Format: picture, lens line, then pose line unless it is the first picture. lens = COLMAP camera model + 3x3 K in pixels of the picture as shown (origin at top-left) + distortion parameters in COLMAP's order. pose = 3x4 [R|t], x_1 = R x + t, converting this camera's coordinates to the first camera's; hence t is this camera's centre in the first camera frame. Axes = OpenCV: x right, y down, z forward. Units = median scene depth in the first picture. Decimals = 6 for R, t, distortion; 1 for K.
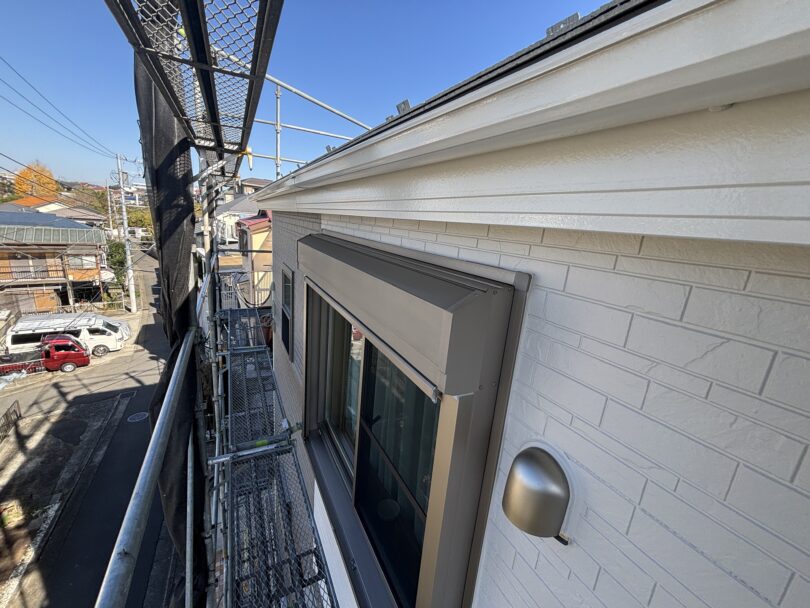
lens RADIAL K [[326.7, 0, 398.5], [0, 326.7, 303.8], [0, 0, 1]] dist [-0.001735, -0.001051]
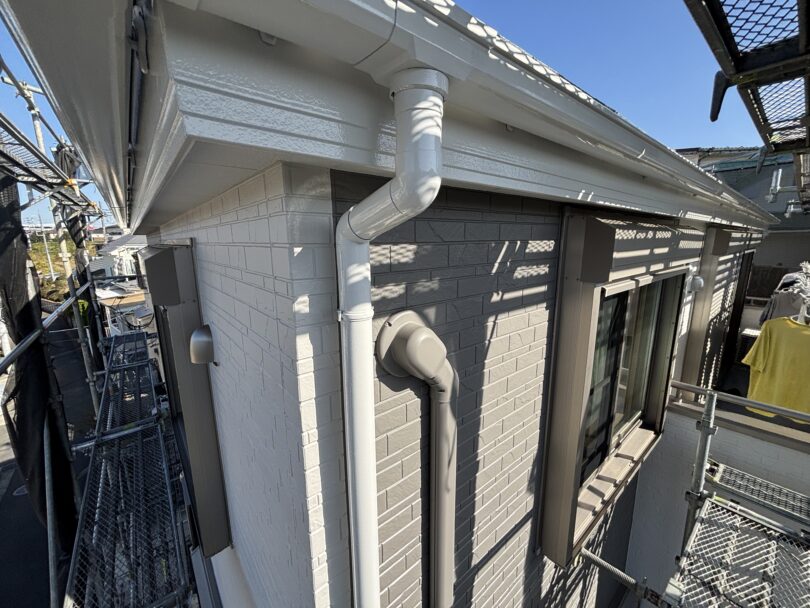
lens RADIAL K [[326.7, 0, 410.0], [0, 326.7, 303.5], [0, 0, 1]] dist [-0.001735, -0.001051]
pose [[0.969916, -0.134186, 0.203120, 0.230795], [0.143304, 0.989199, -0.030801, 0.104941], [-0.196793, 0.058982, 0.978669, -0.219480]]
